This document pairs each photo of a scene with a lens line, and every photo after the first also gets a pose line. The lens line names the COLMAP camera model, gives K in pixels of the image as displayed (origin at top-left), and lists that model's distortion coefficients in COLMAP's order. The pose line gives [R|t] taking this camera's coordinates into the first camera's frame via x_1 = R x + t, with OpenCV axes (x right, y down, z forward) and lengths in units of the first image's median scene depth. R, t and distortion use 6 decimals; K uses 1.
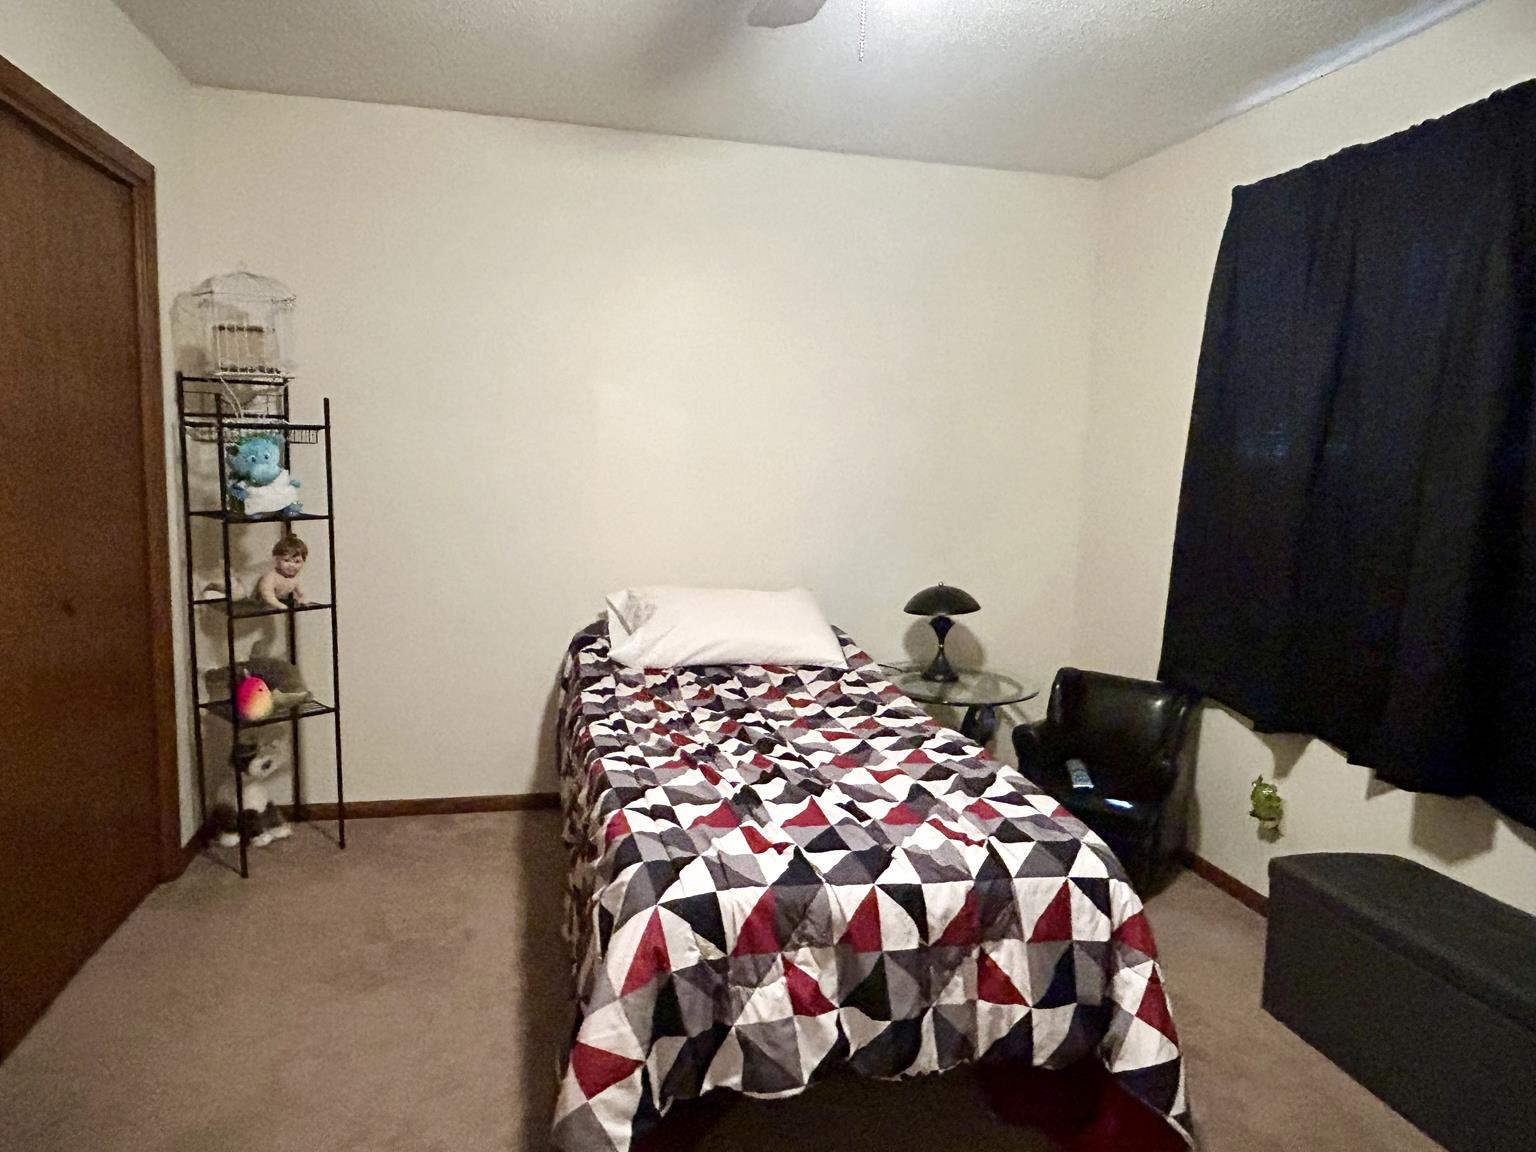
lens RADIAL K [[970.0, 0, 755.2], [0, 970.0, 565.0], [0, 0, 1]] dist [-0.006171, -0.001175]
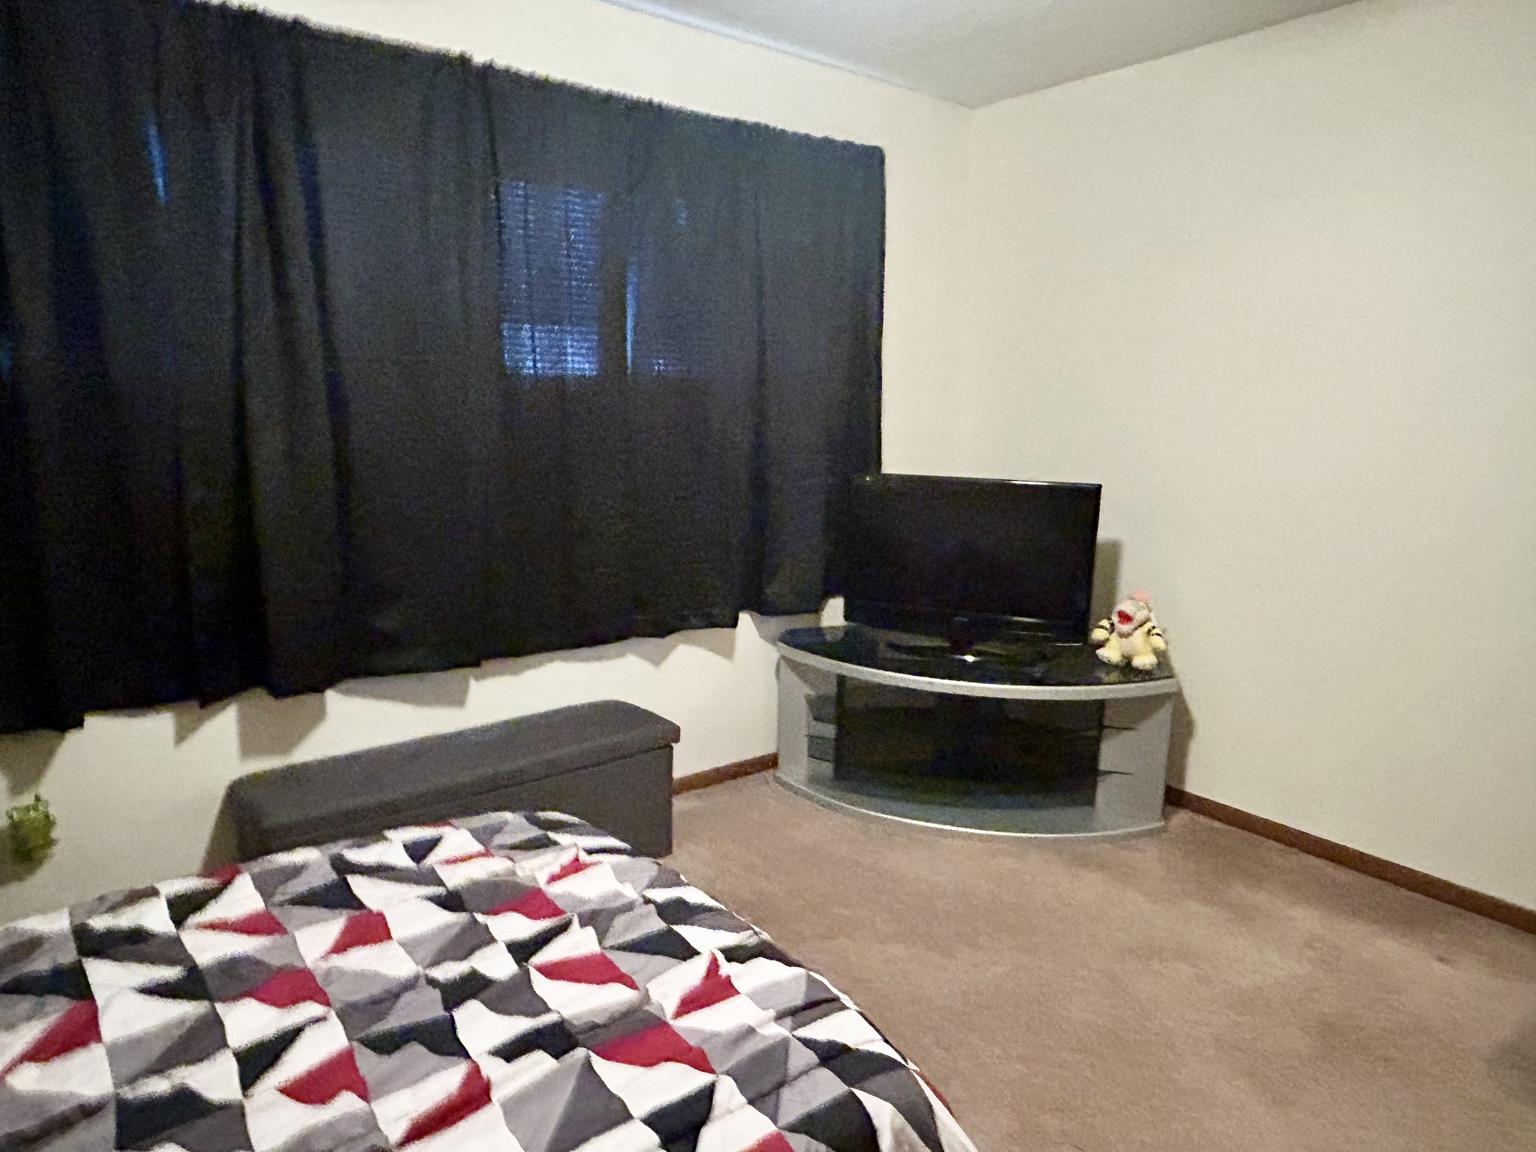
lens RADIAL K [[970.0, 0, 755.2], [0, 970.0, 565.0], [0, 0, 1]] dist [-0.006171, -0.001175]
pose [[-0.405195, -0.195305, 0.893126, -0.491405], [0.061749, 0.968838, 0.239875, -0.141678], [-0.912143, 0.152346, -0.380508, 1.062070]]
